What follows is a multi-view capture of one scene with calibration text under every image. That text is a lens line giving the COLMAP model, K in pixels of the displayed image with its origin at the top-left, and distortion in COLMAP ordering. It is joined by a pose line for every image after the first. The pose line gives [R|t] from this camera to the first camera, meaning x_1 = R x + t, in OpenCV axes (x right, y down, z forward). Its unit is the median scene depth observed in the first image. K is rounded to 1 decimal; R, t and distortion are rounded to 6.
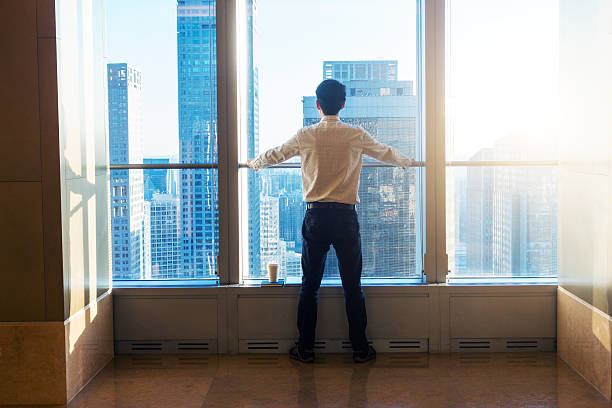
lens RADIAL K [[911.7, 0, 306.0], [0, 911.7, 204.0], [0, 0, 1]] dist [-0.026312, -0.010870]
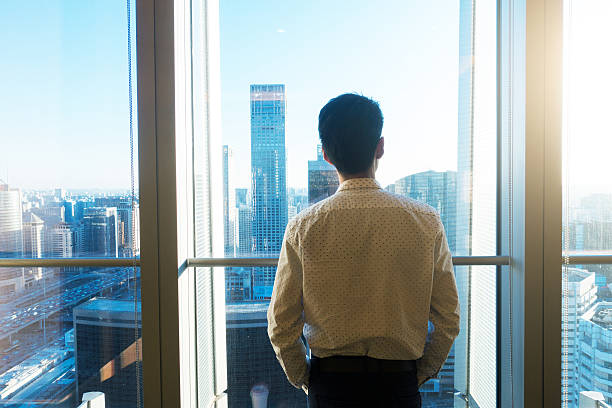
lens RADIAL K [[412.9, 0, 306.0], [0, 412.9, 204.0], [0, 0, 1]] dist [-0.008542, -0.005627]
pose [[0.999964, 0.001678, -0.008351, 0.002326], [-0.001785, 0.999916, -0.012826, -0.076671], [0.008329, 0.012841, 0.999883, 0.750234]]
